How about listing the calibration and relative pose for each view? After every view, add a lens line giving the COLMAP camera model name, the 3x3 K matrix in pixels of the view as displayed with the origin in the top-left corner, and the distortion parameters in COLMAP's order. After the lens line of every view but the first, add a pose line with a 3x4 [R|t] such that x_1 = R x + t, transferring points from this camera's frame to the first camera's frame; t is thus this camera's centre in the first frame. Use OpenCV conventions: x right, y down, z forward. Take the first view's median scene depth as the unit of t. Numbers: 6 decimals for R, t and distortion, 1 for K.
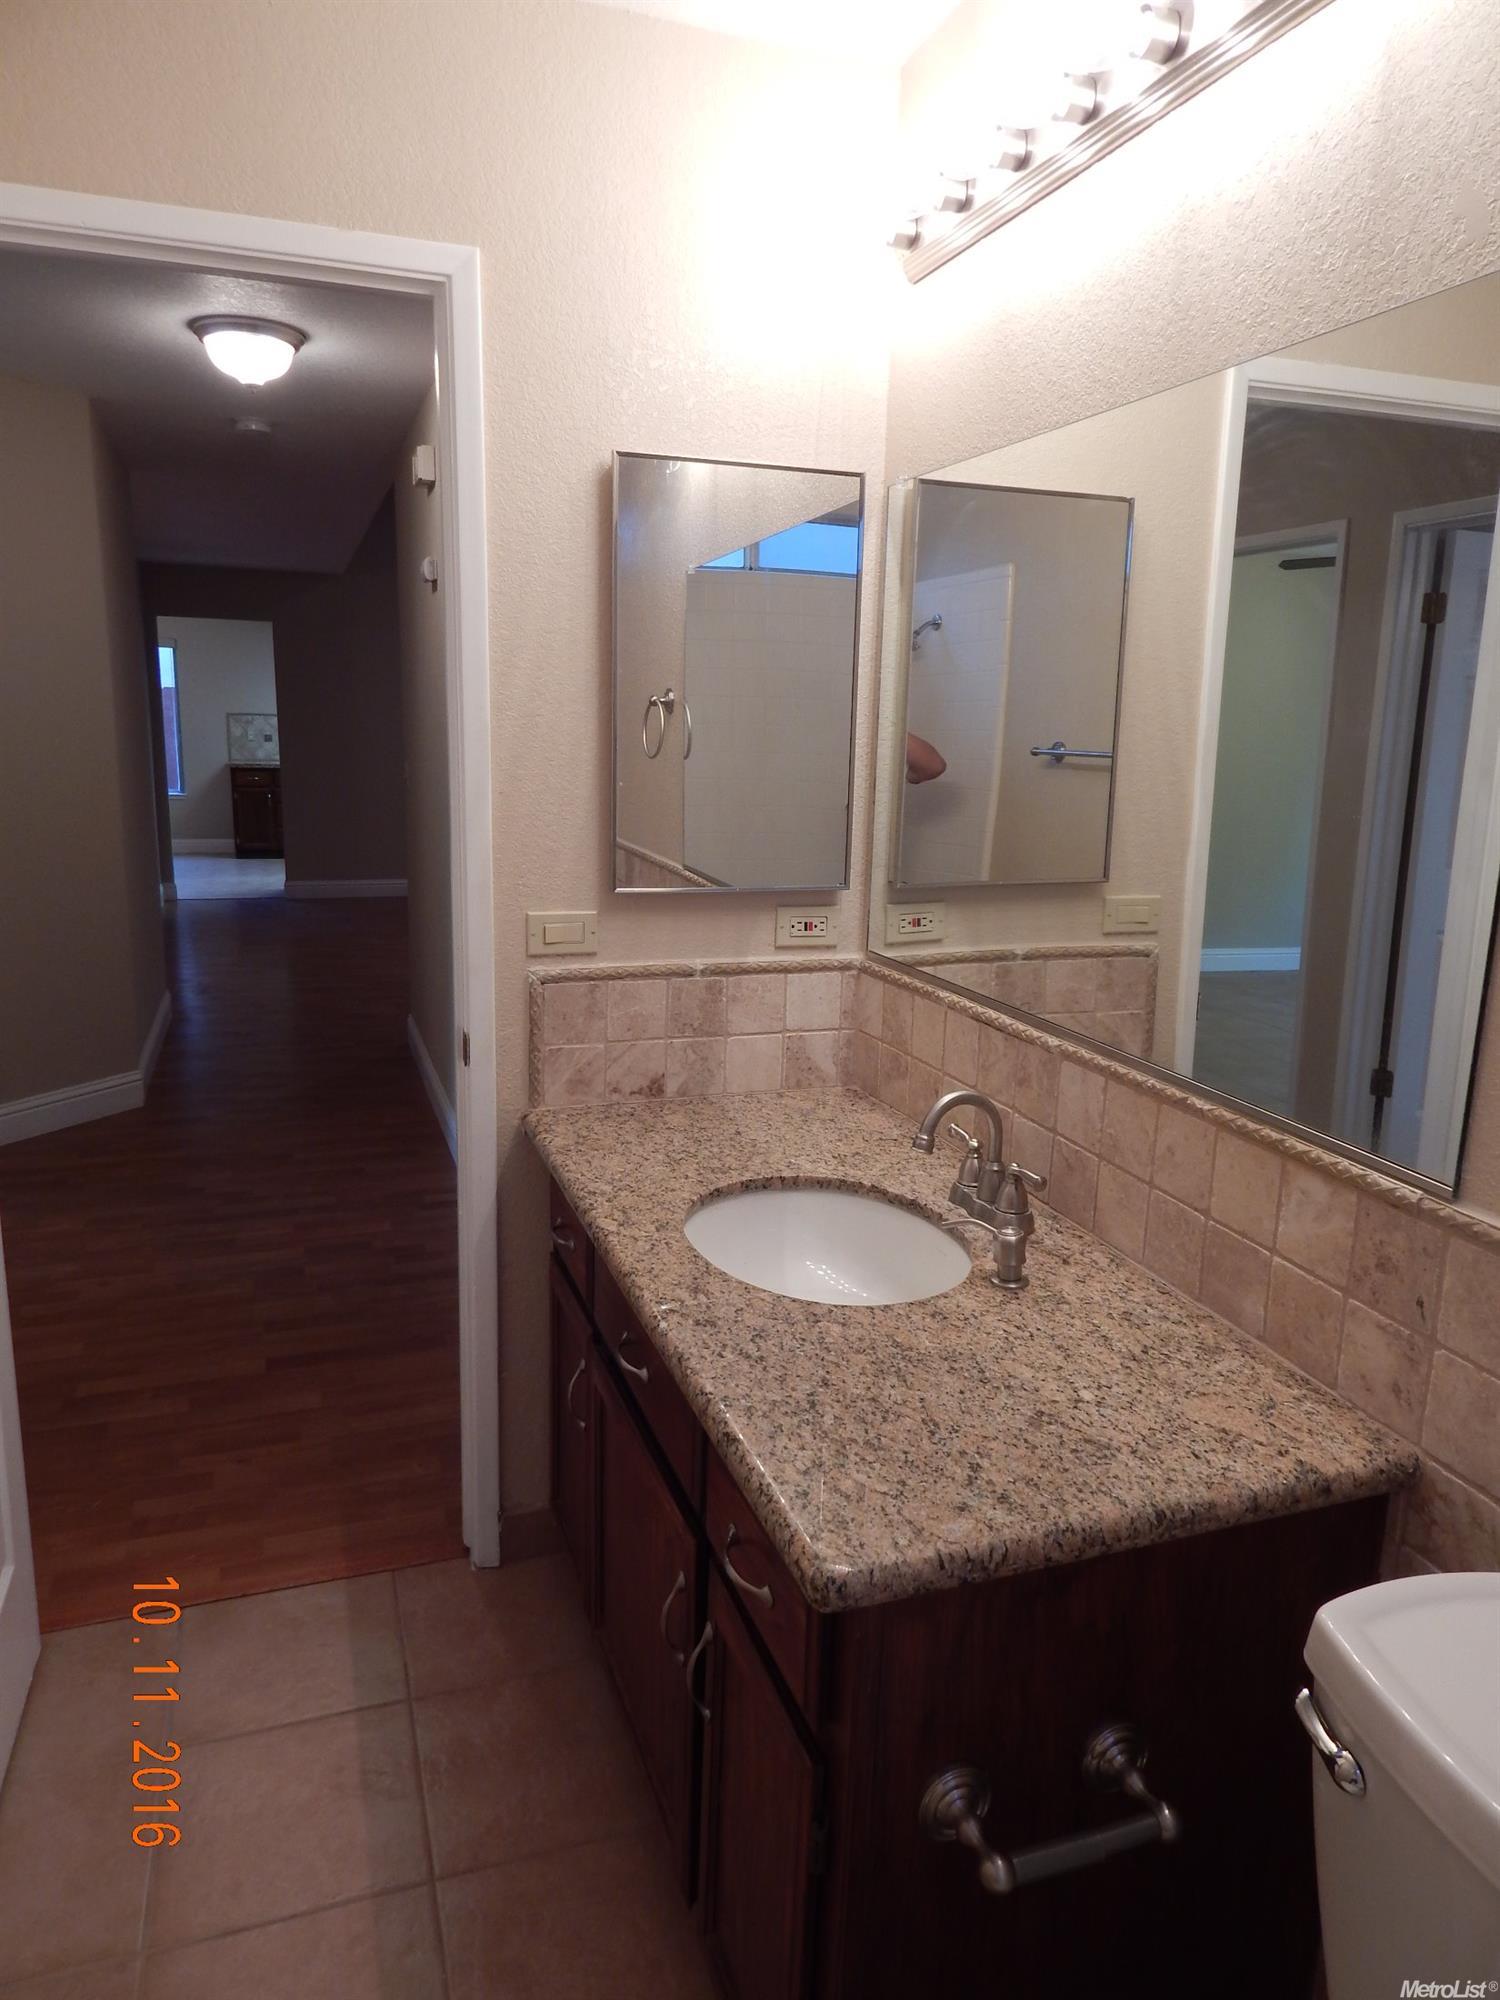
lens RADIAL K [[1310.0, 0, 743.8], [0, 1310.0, 992.2], [0, 0, 1]] dist [-0.000800, -0.008026]
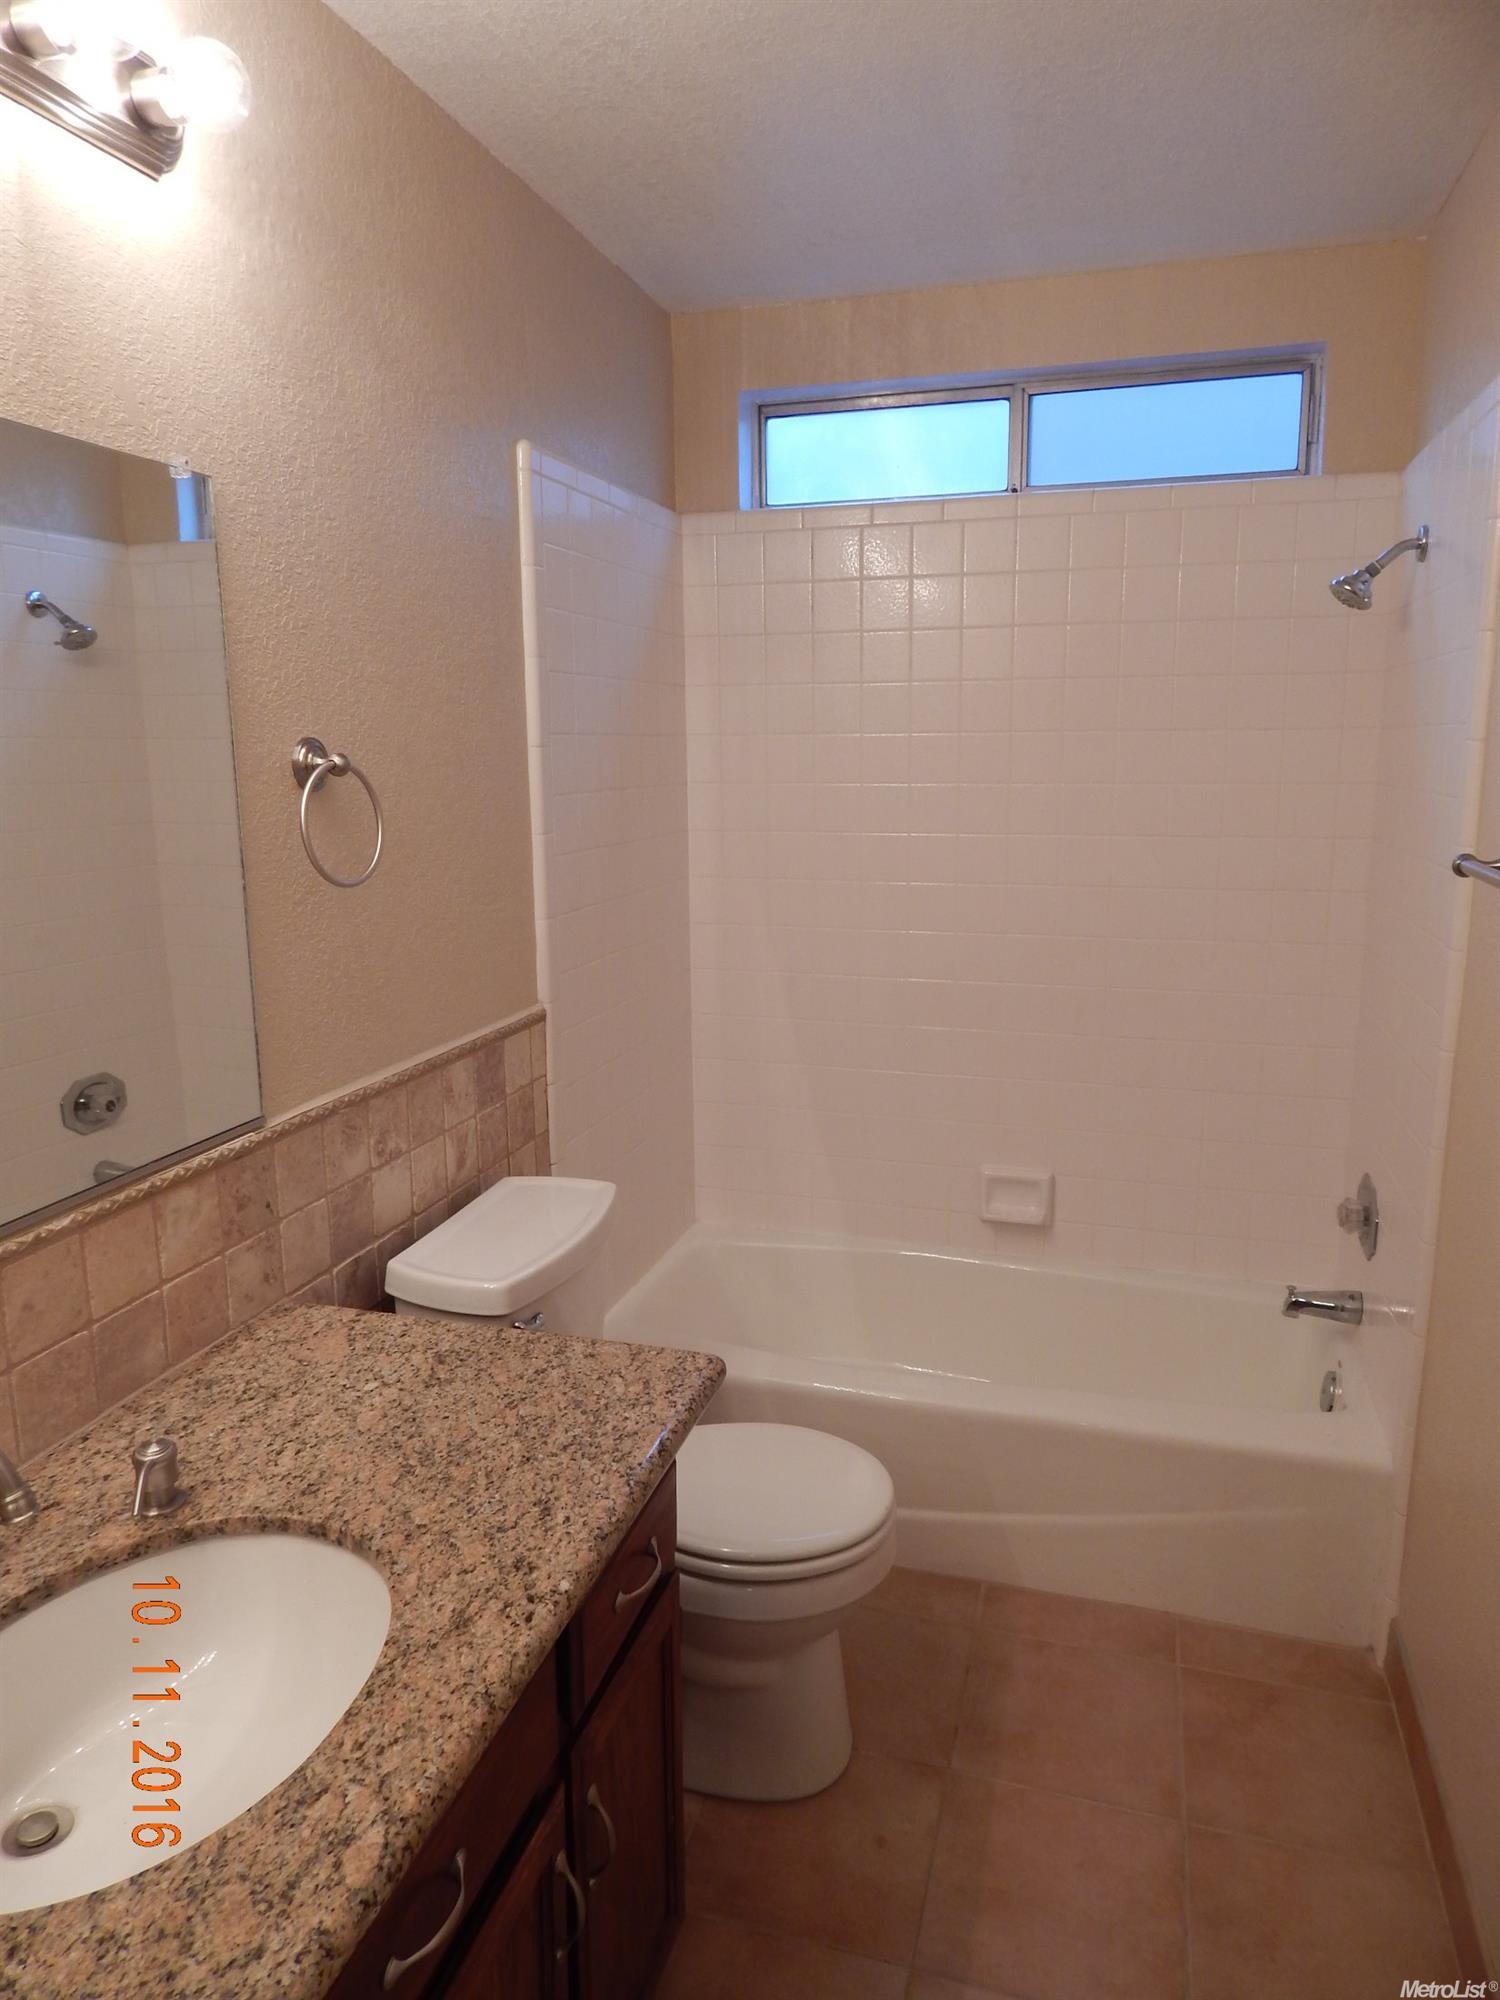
lens RADIAL K [[1310.0, 0, 743.8], [0, 1310.0, 992.2], [0, 0, 1]] dist [-0.000800, -0.008026]
pose [[-0.809186, -0.135203, 0.571785, -0.582150], [0.101388, 0.926435, 0.362545, -0.376222], [-0.578739, 0.351338, -0.735950, 1.454489]]
